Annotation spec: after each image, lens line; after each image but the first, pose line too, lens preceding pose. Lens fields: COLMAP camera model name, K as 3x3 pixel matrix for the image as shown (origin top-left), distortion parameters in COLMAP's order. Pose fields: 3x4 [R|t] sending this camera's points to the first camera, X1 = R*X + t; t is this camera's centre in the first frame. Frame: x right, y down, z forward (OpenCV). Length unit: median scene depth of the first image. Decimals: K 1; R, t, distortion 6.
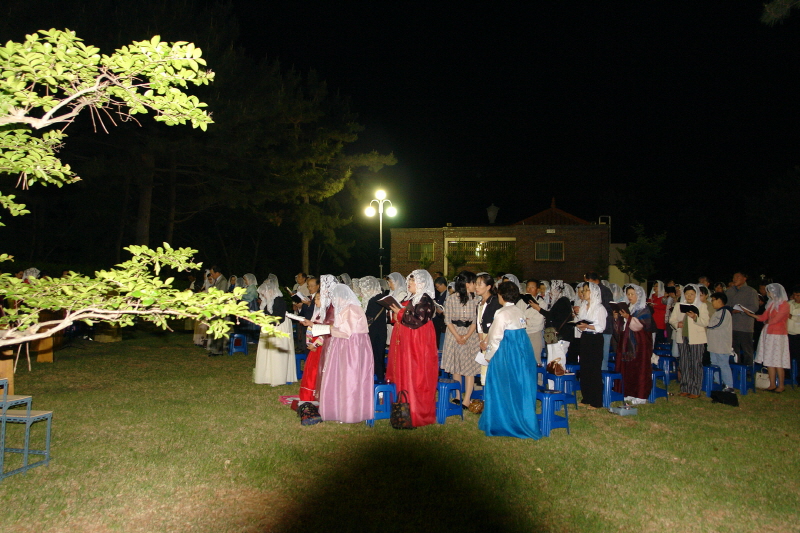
lens RADIAL K [[560.0, 0, 400.0], [0, 560.0, 266.5], [0, 0, 1]] dist [-0.101311, 0.071356]
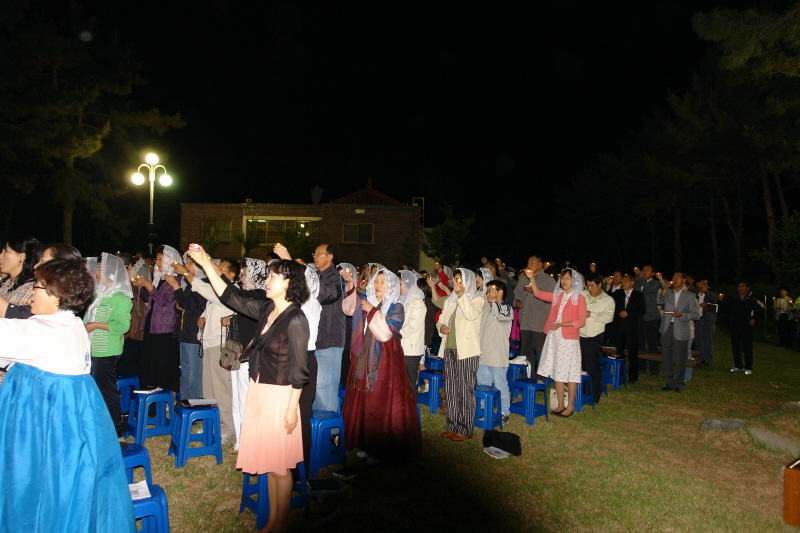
lens RADIAL K [[560.0, 0, 400.0], [0, 560.0, 266.5], [0, 0, 1]] dist [-0.101311, 0.071356]
pose [[0.959873, 0.011022, 0.280218, 0.079652], [-0.018190, 0.999570, 0.022989, 0.004480], [-0.279845, -0.027164, 0.959661, 0.101791]]
